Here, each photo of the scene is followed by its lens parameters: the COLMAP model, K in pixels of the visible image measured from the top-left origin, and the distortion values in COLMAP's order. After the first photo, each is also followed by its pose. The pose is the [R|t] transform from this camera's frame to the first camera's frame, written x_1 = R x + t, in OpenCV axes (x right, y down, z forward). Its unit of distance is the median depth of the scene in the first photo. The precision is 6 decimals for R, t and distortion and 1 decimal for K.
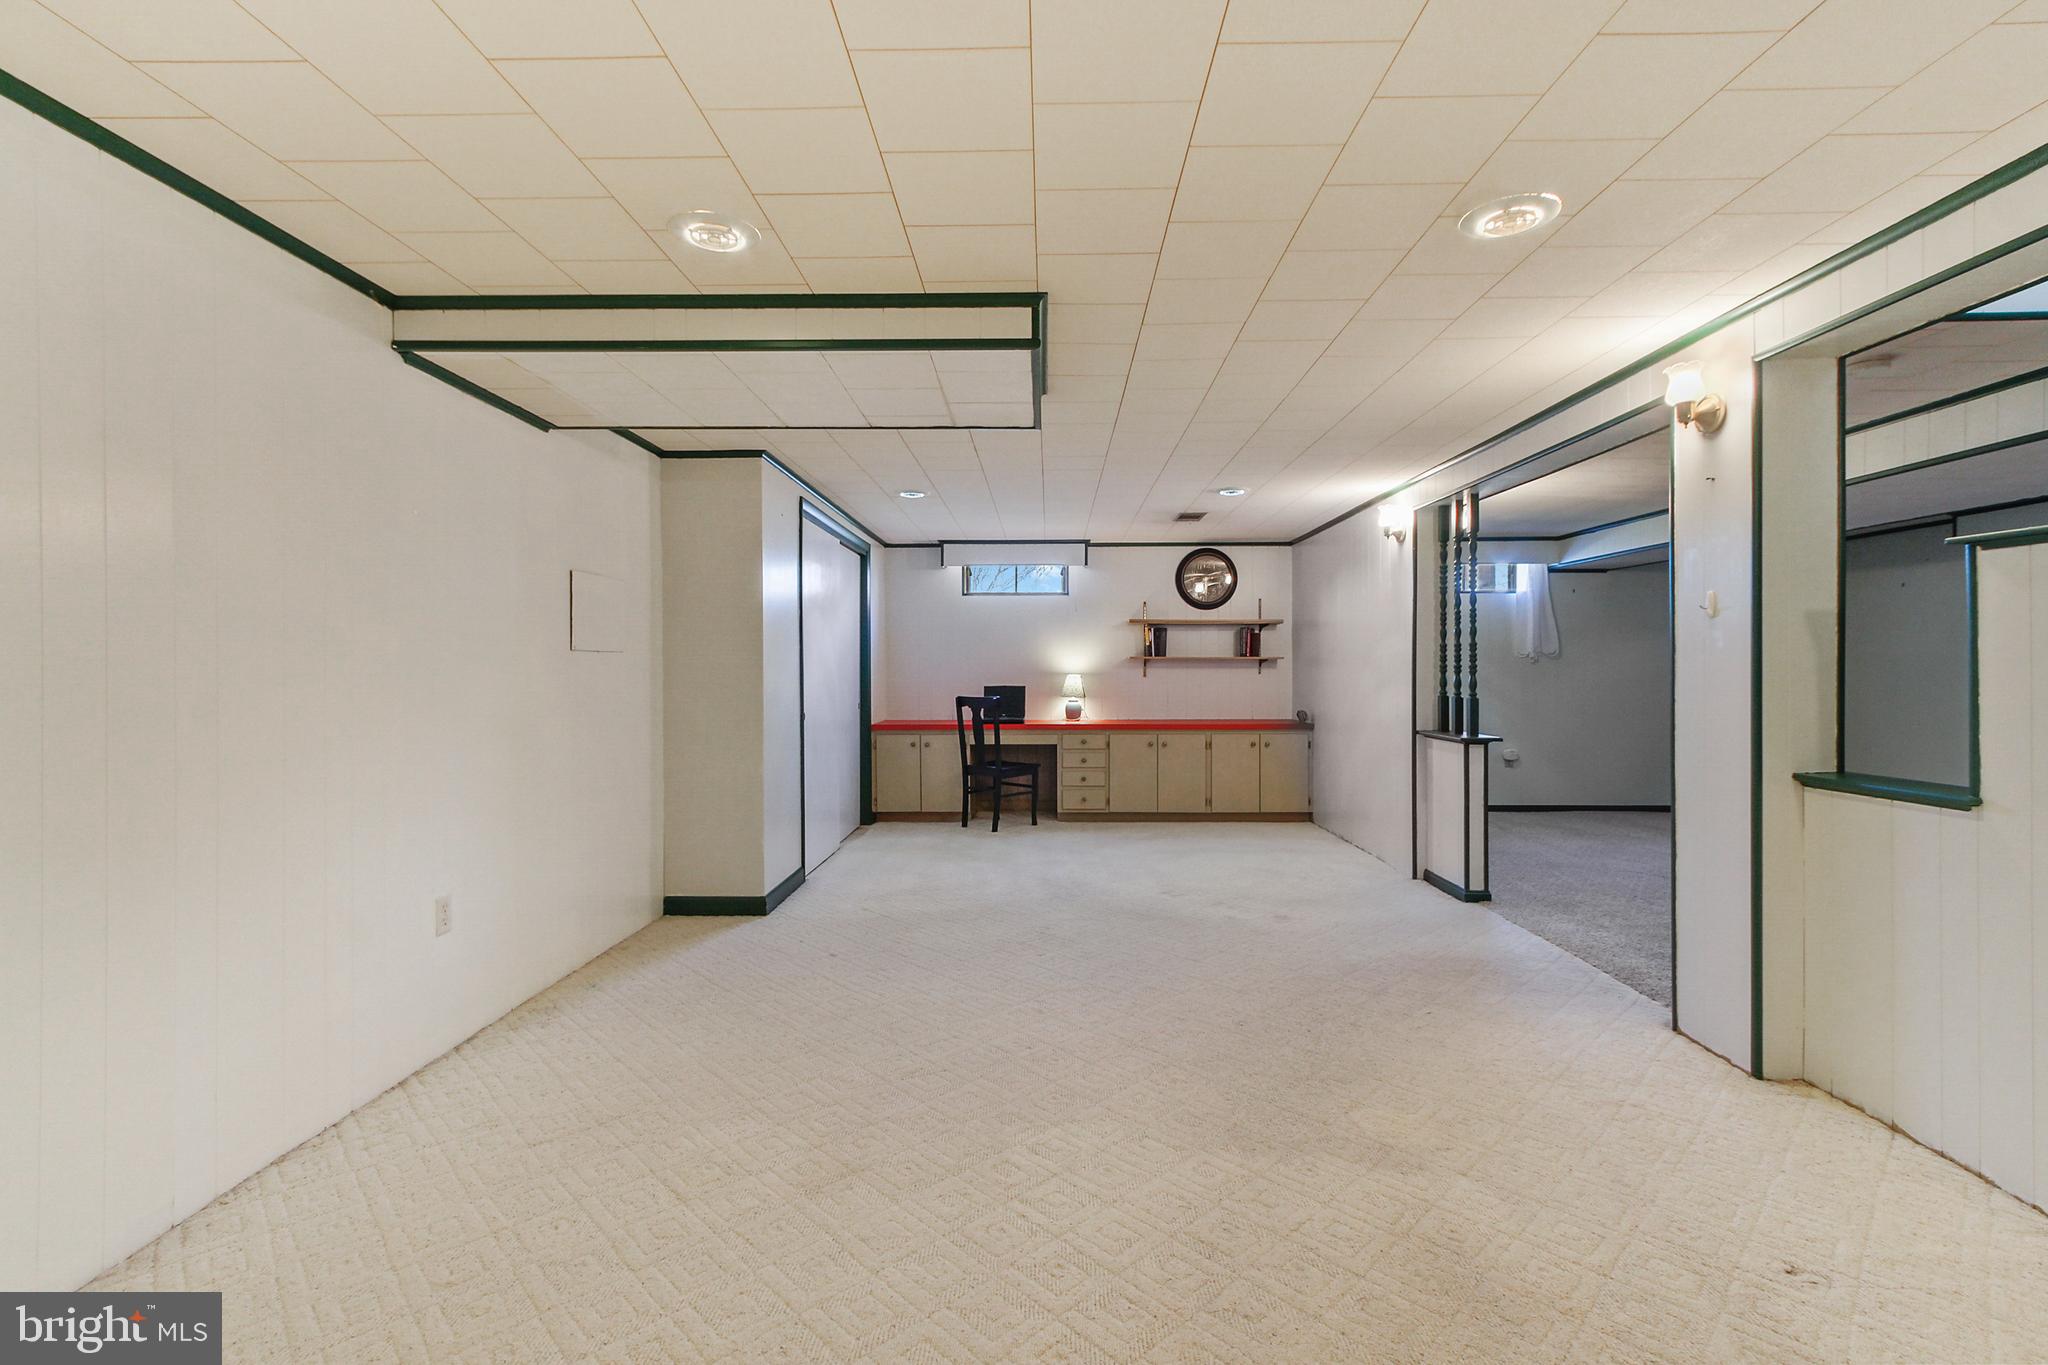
lens RADIAL K [[937.9, 0, 1017.2], [0, 937.9, 665.2], [0, 0, 1]] dist [0.001874, 0.000244]
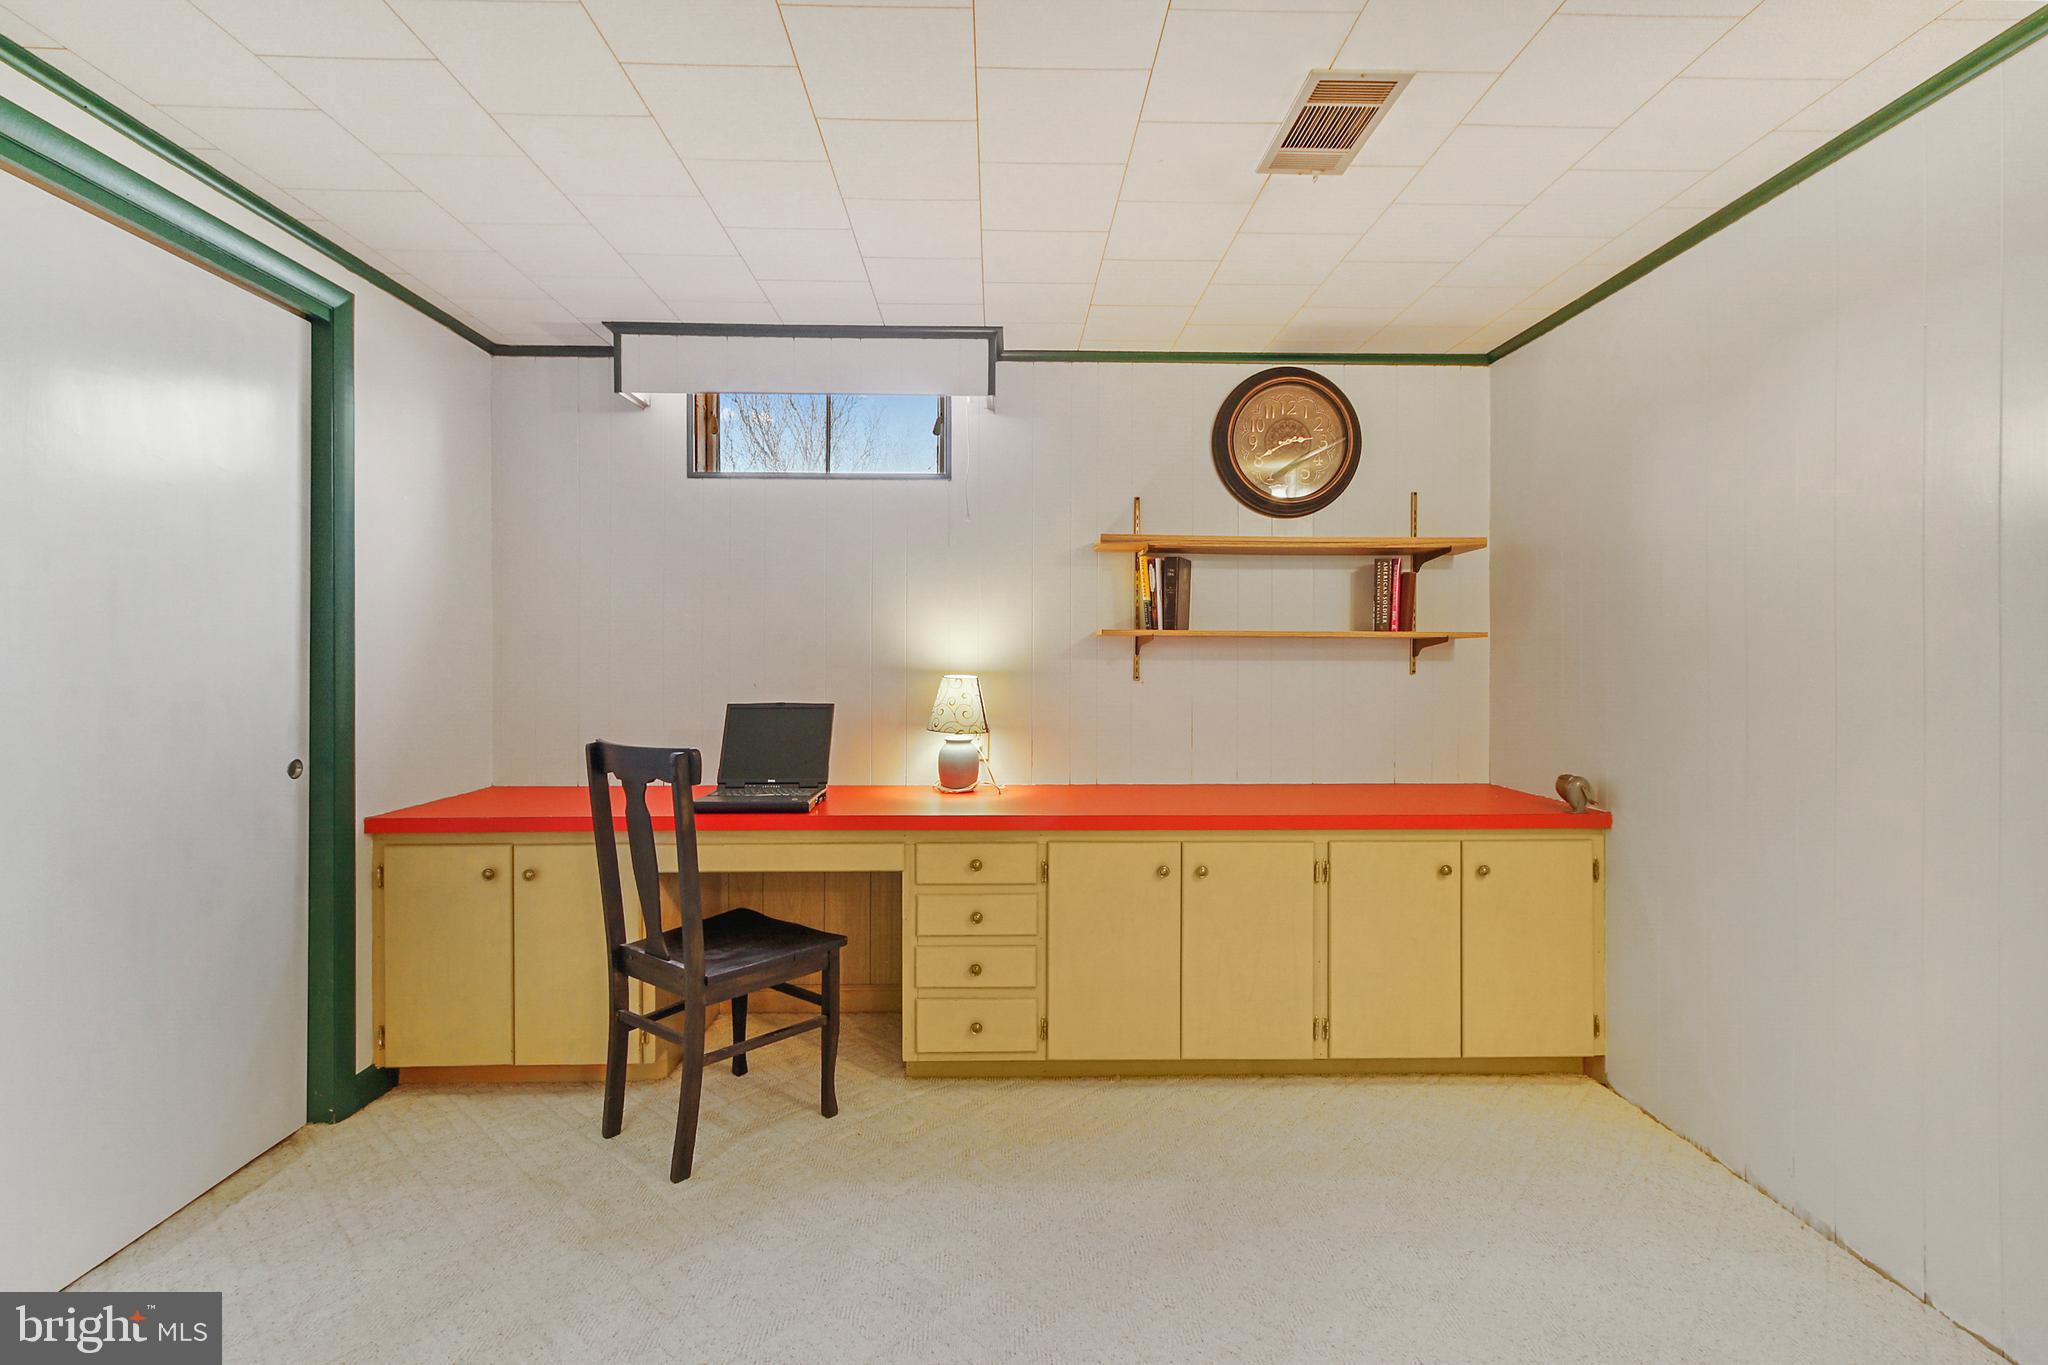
lens RADIAL K [[937.9, 0, 1021.7], [0, 937.9, 675.3], [0, 0, 1]] dist [0.001874, 0.000244]
pose [[0.998035, 0.002410, 0.062607, 0.061829], [-0.003703, 0.999782, 0.020546, 0.002511], [-0.062544, -0.020737, 0.997827, 0.610518]]
